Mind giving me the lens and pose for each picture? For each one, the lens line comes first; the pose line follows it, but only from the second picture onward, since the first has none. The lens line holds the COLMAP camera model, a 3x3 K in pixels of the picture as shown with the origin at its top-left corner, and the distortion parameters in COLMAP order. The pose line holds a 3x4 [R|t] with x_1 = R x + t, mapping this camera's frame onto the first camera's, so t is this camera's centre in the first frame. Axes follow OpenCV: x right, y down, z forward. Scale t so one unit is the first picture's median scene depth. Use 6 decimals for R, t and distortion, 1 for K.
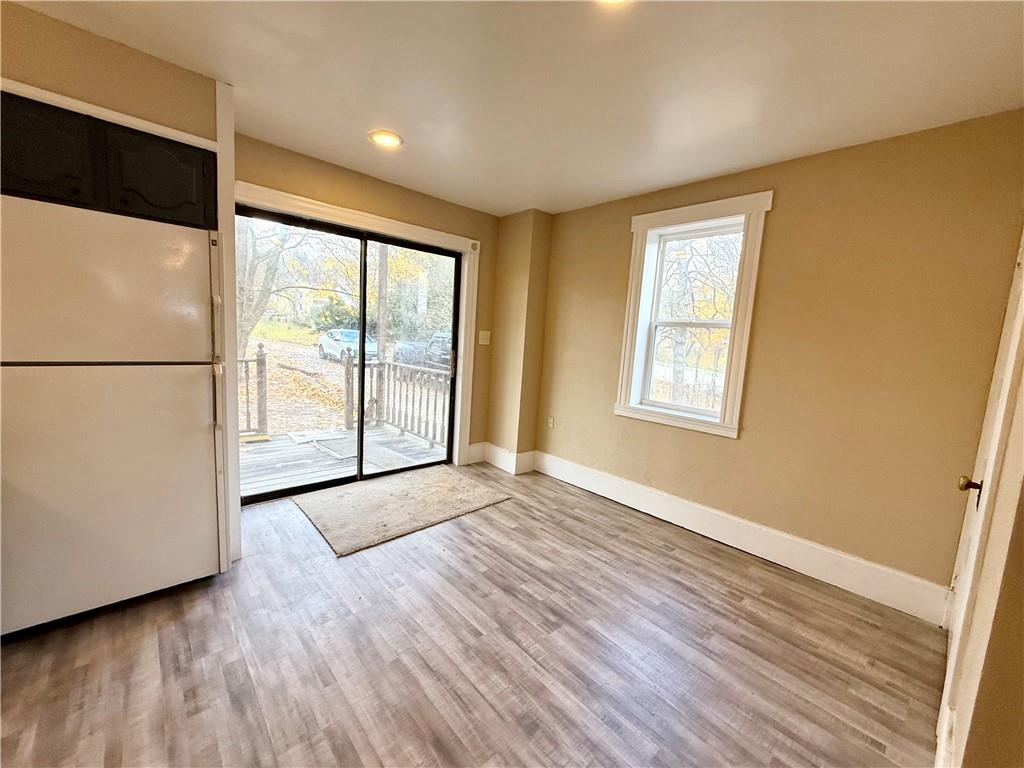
lens RADIAL K [[409.5, 0, 509.9], [0, 409.5, 384.3], [0, 0, 1]] dist [0.000761, 0.000006]
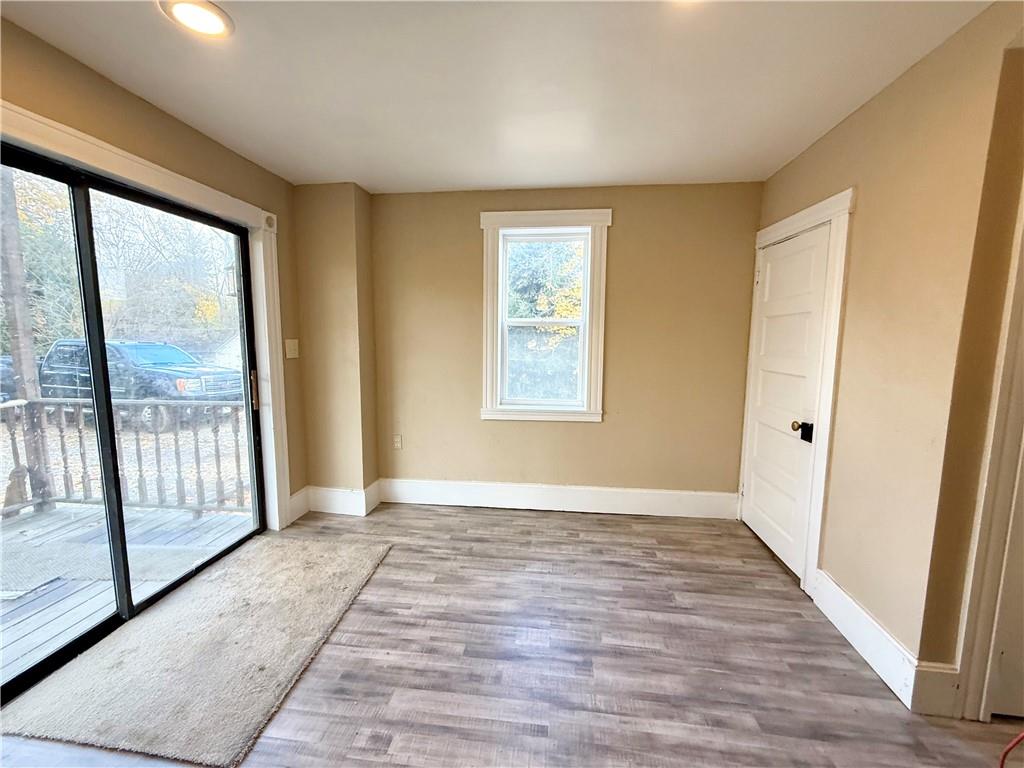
lens RADIAL K [[409.5, 0, 509.9], [0, 409.5, 384.3], [0, 0, 1]] dist [0.000761, 0.000006]
pose [[0.753142, -0.131570, 0.644567, -0.332592], [0.117220, 0.990956, 0.065311, -0.069614], [-0.647331, 0.026368, 0.761753, 0.251423]]
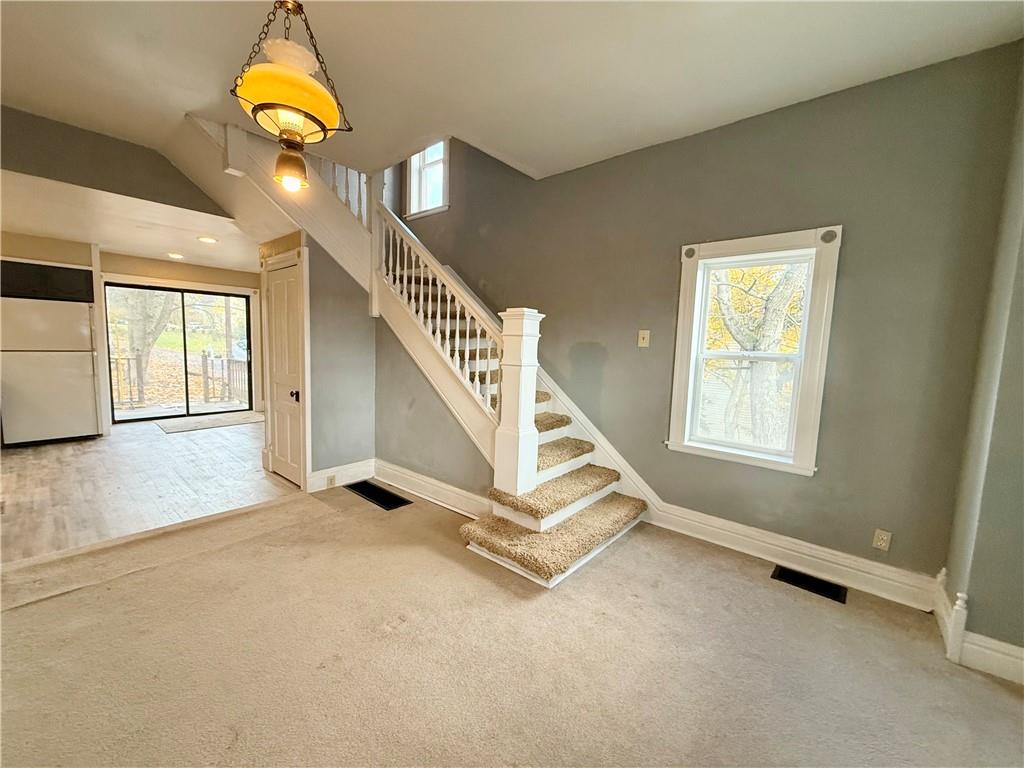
lens RADIAL K [[409.5, 0, 509.9], [0, 409.5, 384.3], [0, 0, 1]] dist [0.000761, 0.000006]
pose [[0.992634, -0.040737, 0.114096, 1.047369], [0.042265, 0.999046, -0.011011, 0.193797], [-0.113538, 0.015752, 0.993409, -1.235238]]
